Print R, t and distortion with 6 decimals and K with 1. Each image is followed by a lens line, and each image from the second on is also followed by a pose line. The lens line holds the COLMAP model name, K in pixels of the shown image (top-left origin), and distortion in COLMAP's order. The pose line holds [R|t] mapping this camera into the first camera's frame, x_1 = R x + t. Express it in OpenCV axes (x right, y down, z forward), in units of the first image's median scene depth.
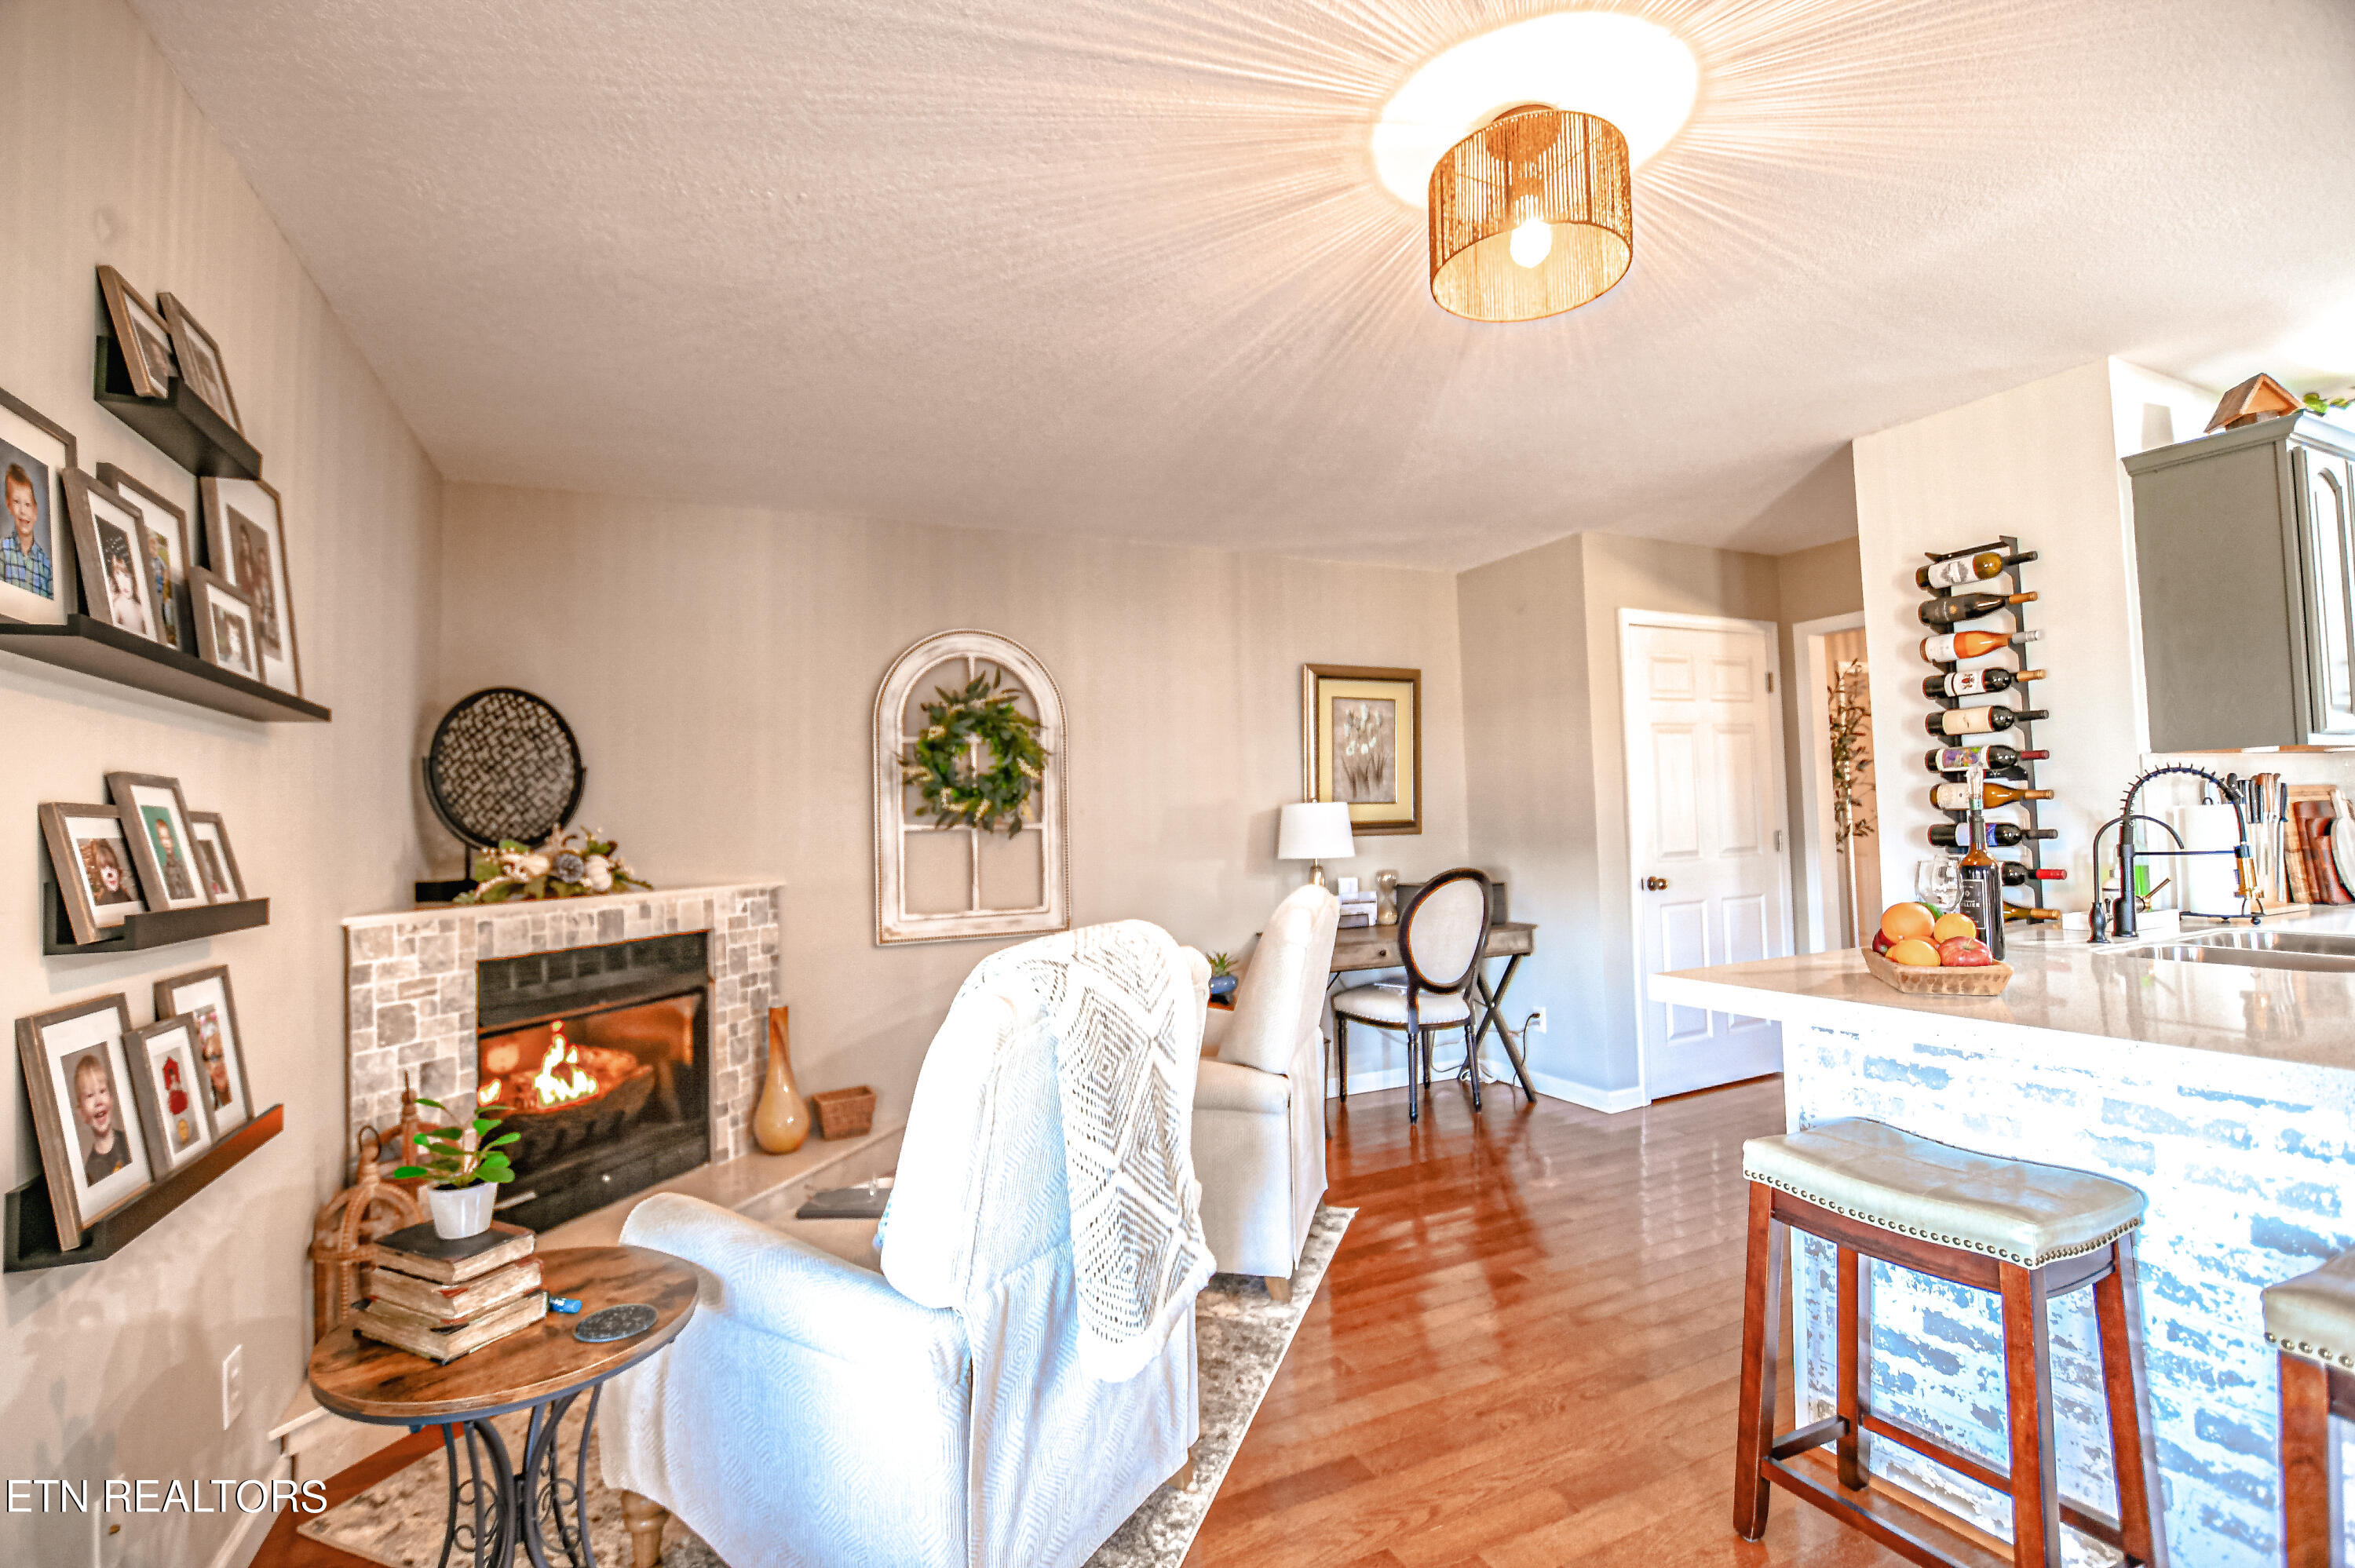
lens RADIAL K [[1037.9, 0, 1155.3], [0, 1037.9, 784.0], [0, 0, 1]] dist [-0.032321, 0.003745]
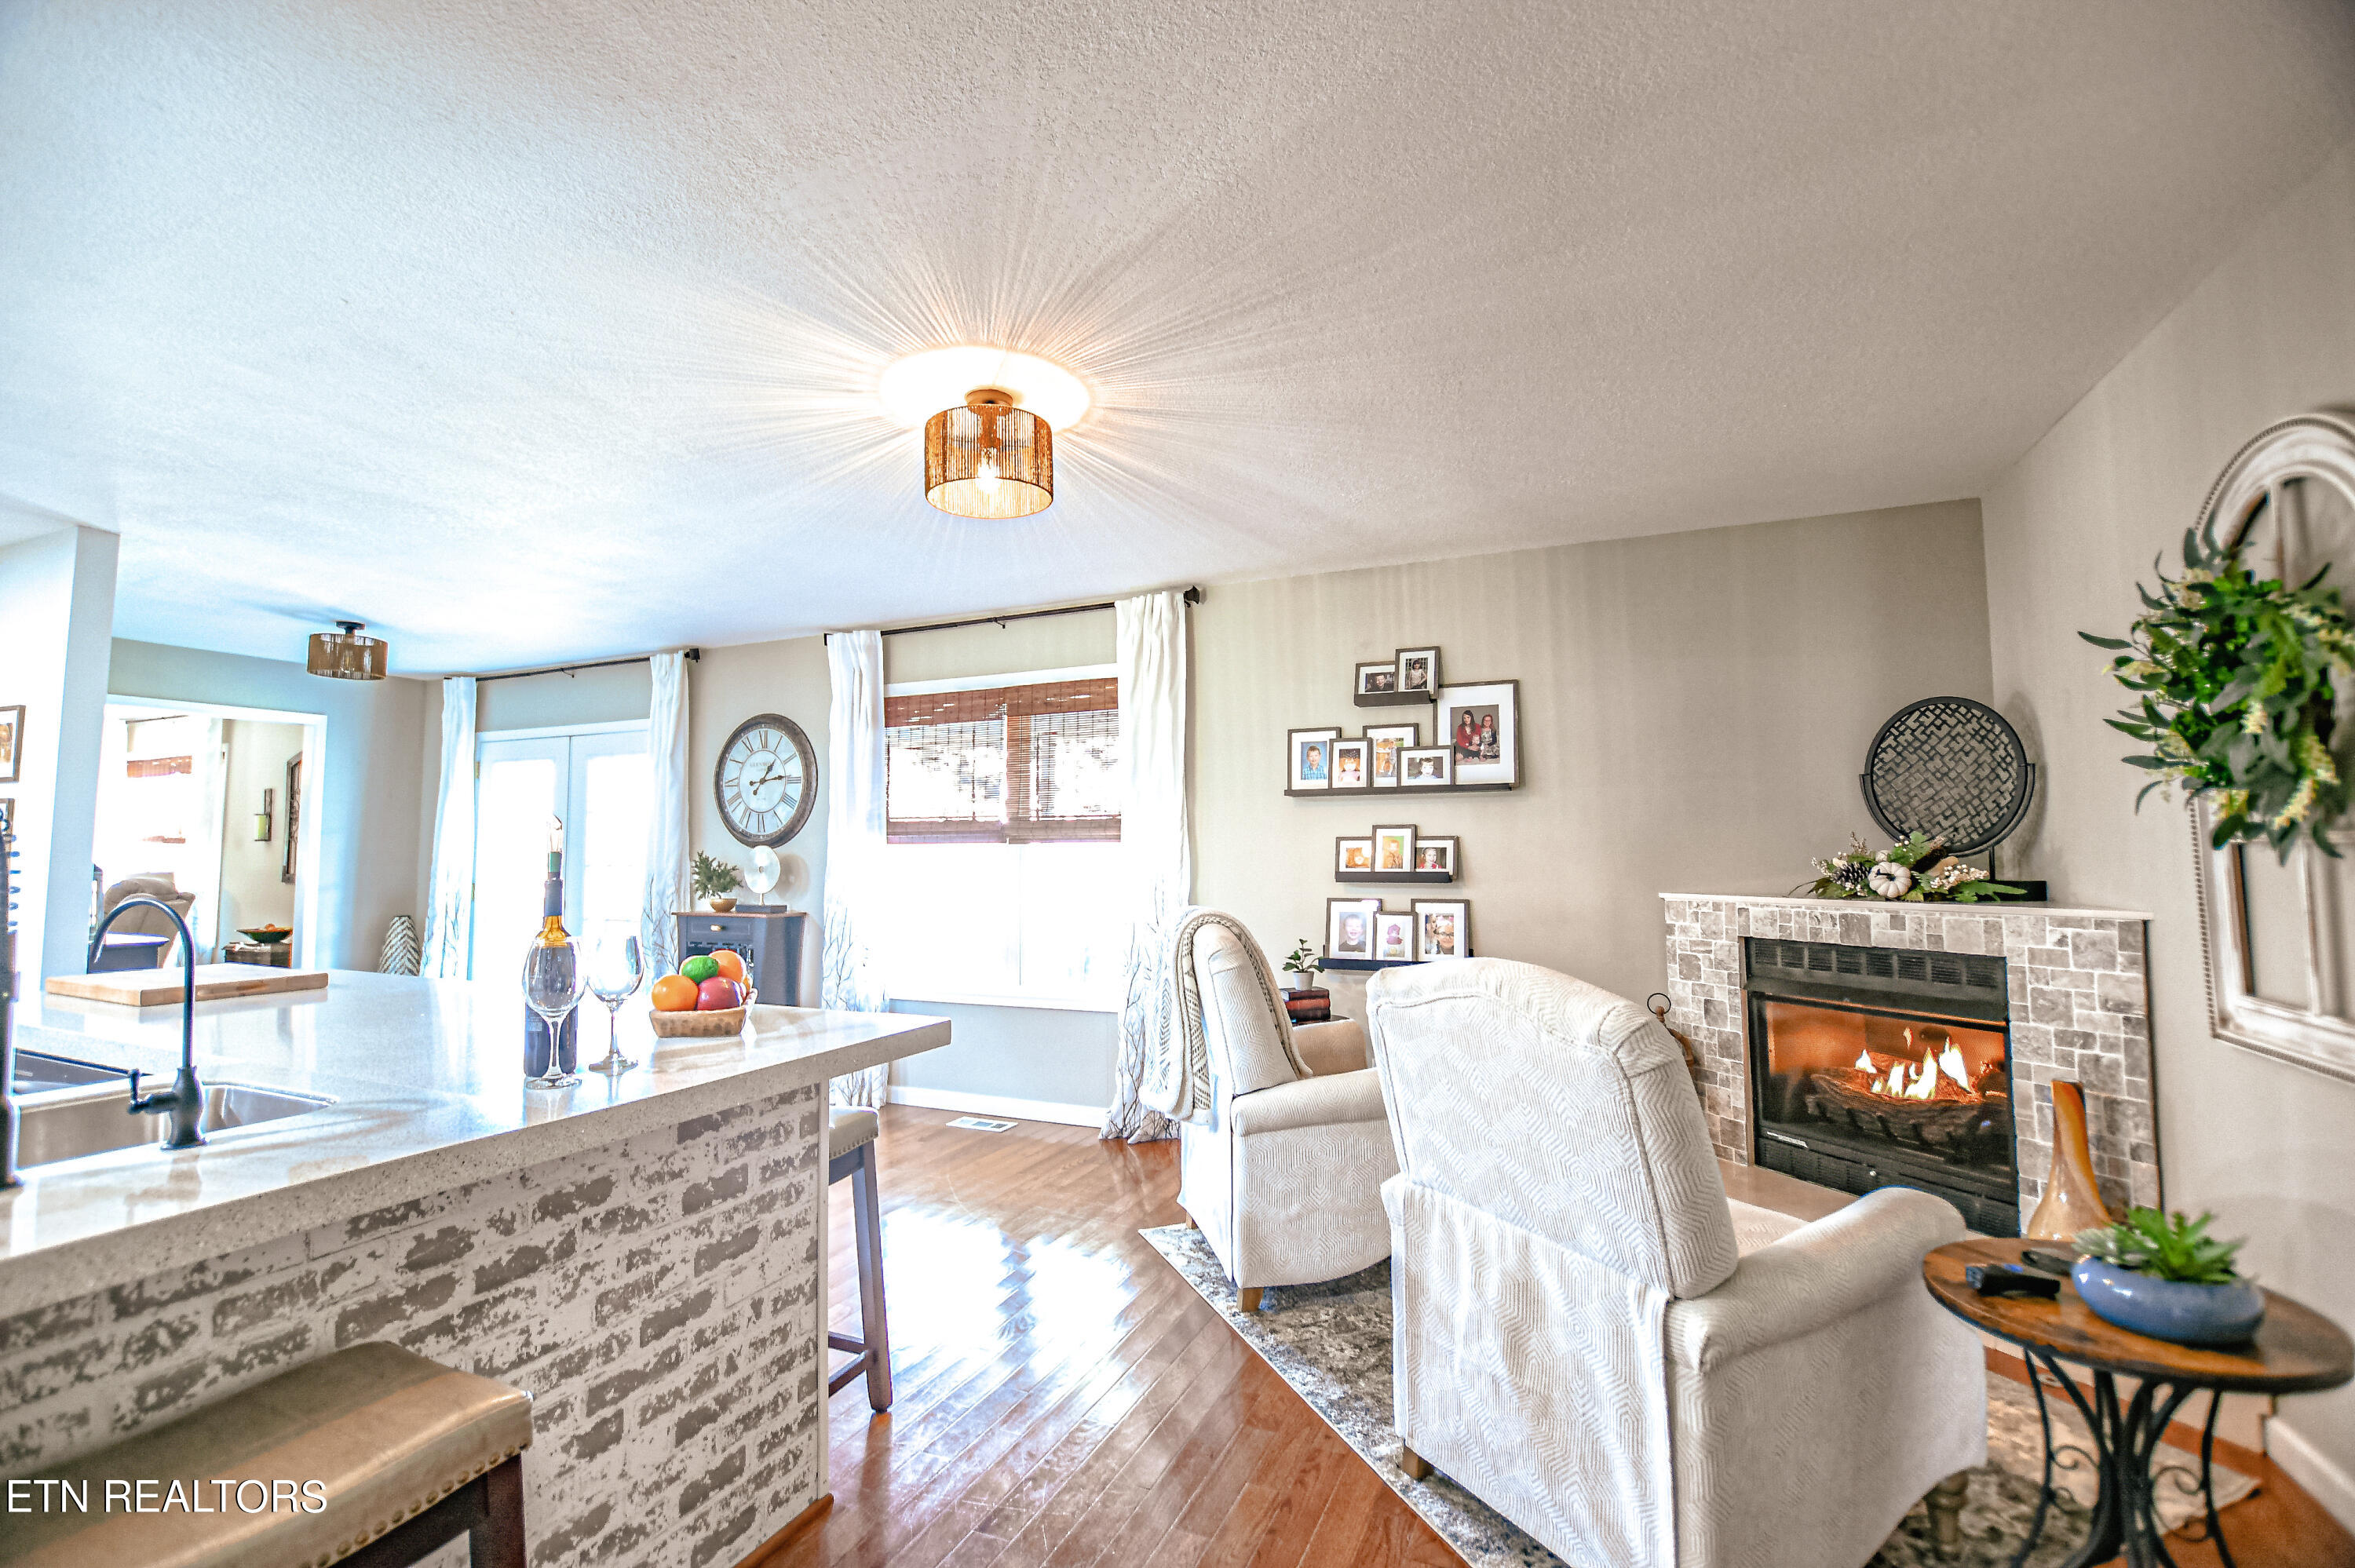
lens RADIAL K [[1037.9, 0, 1155.3], [0, 1037.9, 784.0], [0, 0, 1]] dist [-0.032321, 0.003745]
pose [[-0.751695, -0.009622, -0.659441, 0.649822], [0.055015, 0.995494, -0.077237, 0.029699], [0.657213, -0.094338, -0.747778, 1.242386]]
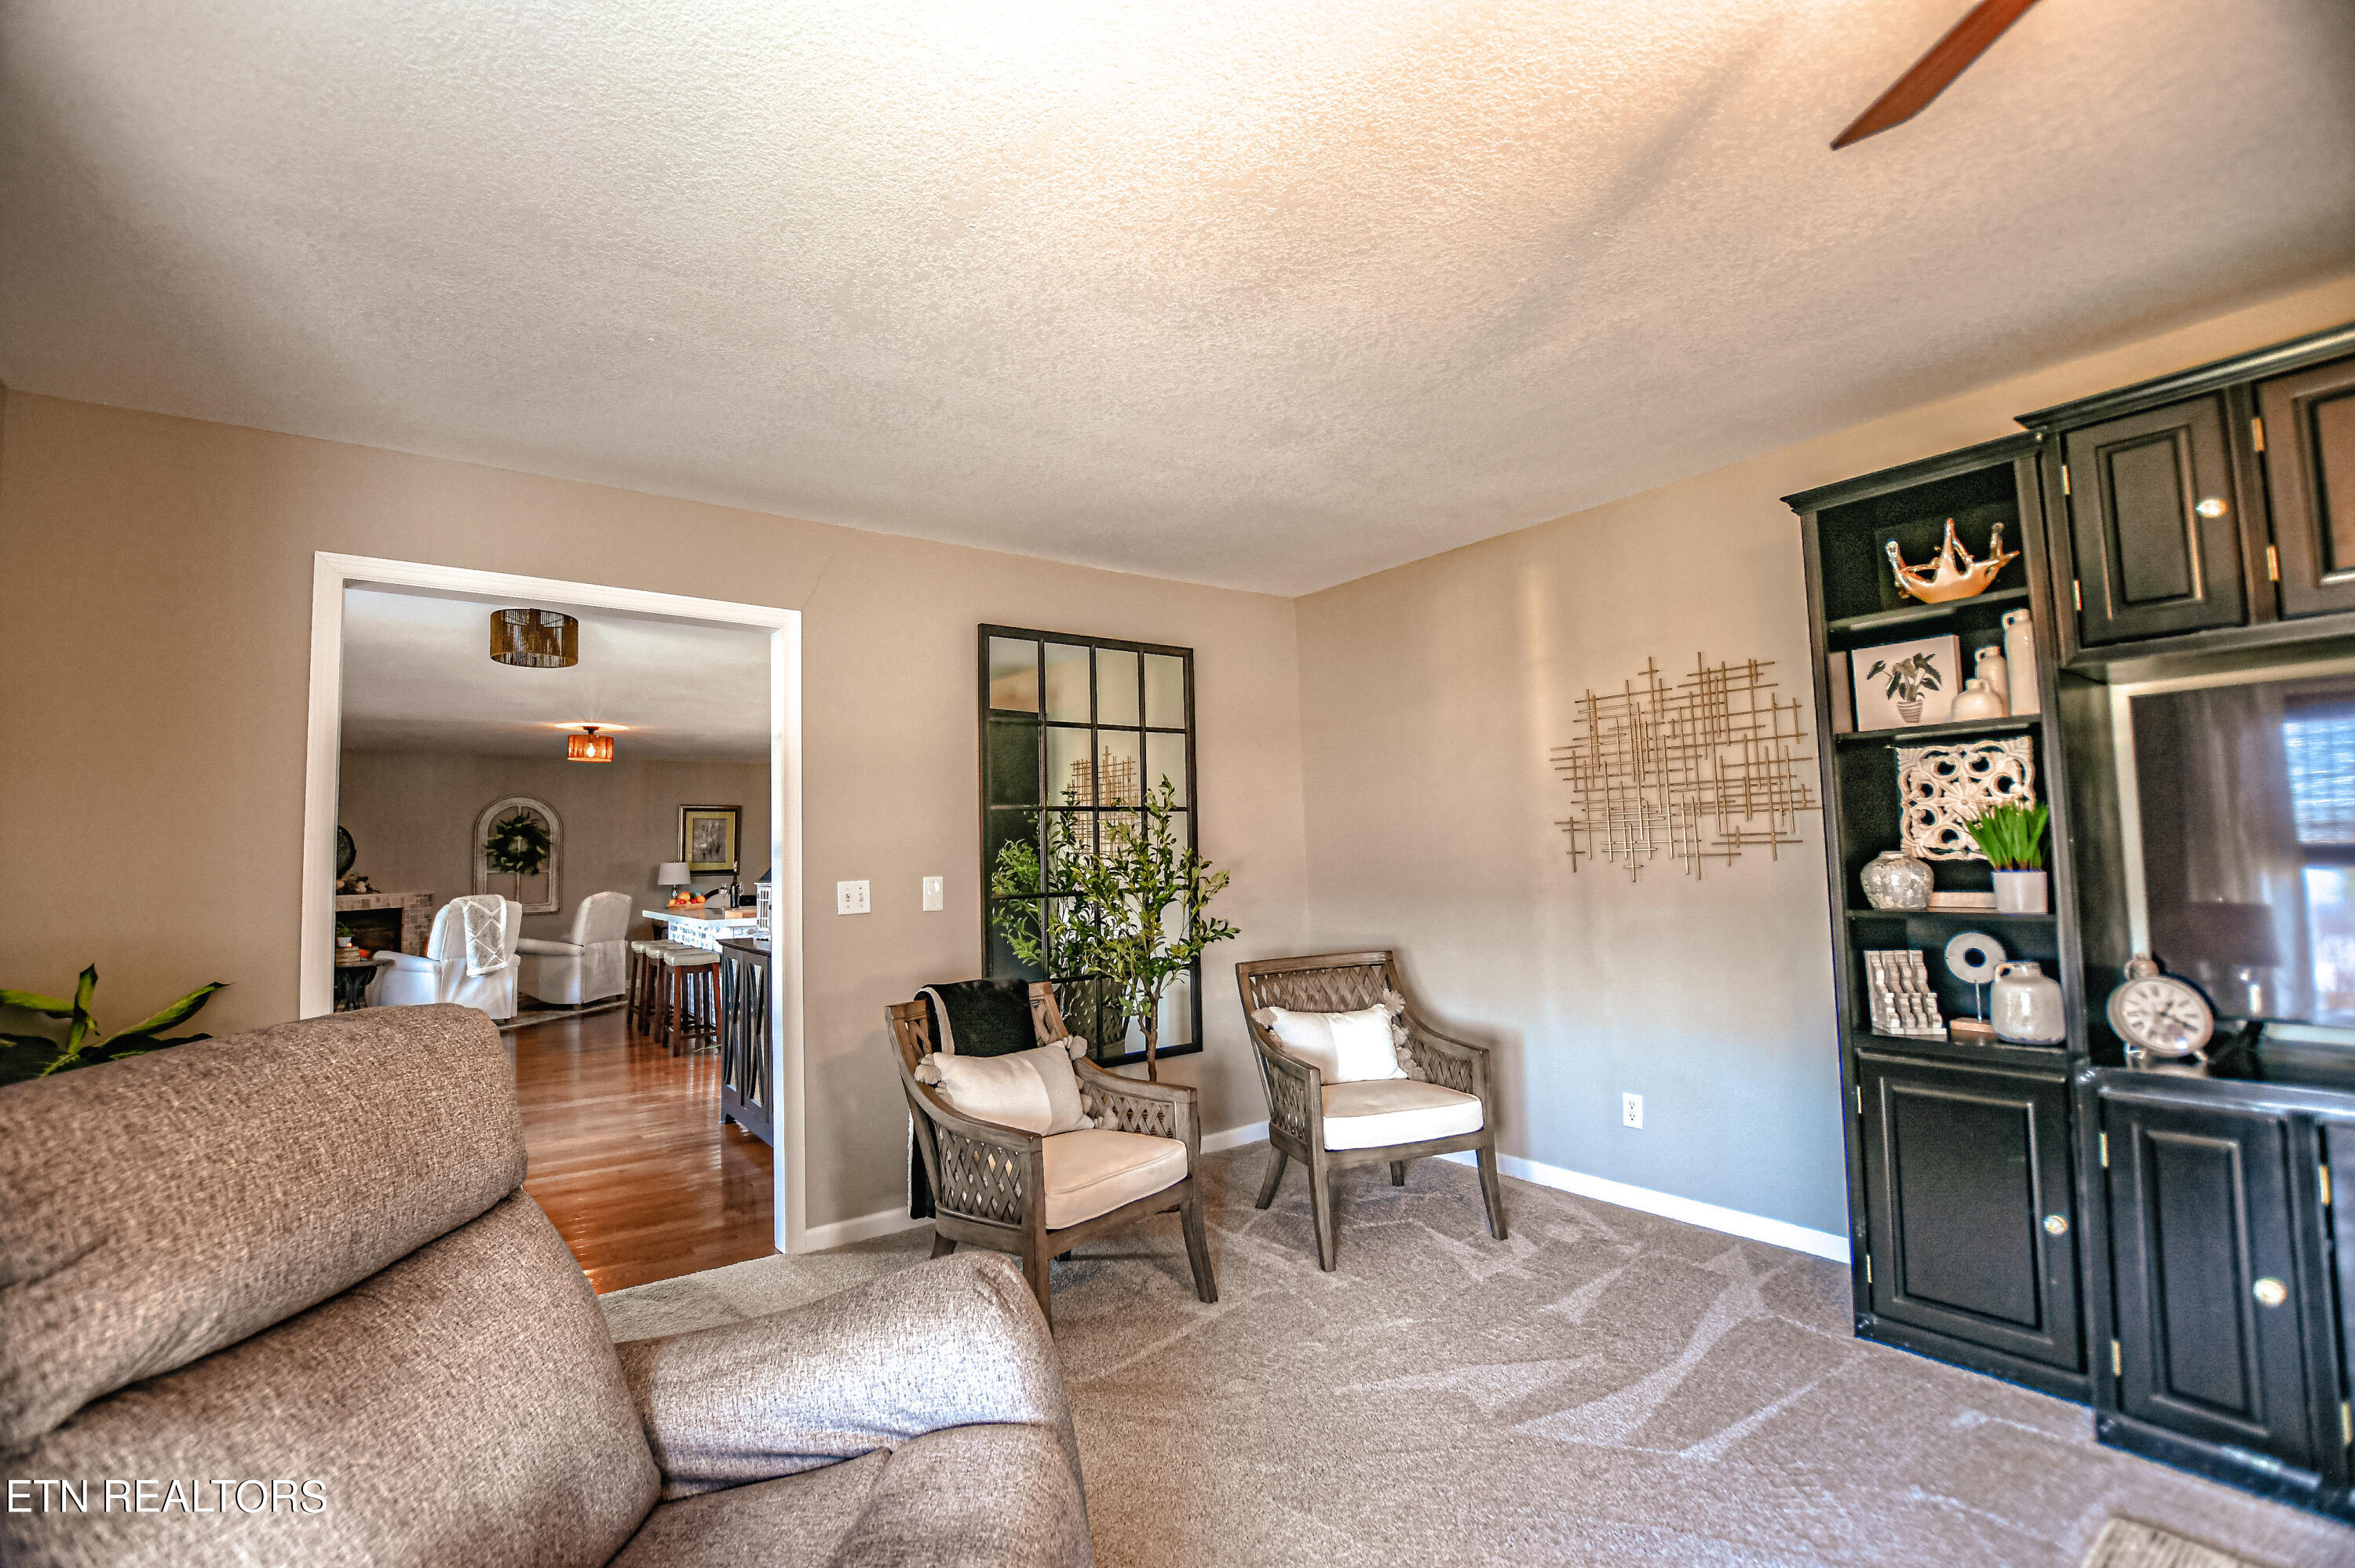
lens RADIAL K [[1037.6, 0, 1180.5], [0, 1037.6, 777.0], [0, 0, 1]] dist [-0.035534, 0.000317]
pose [[0.976336, 0.023350, 0.214995, 1.113797], [-0.014866, 0.999049, -0.040998, -0.144372], [-0.215748, 0.036831, 0.975754, -2.339160]]
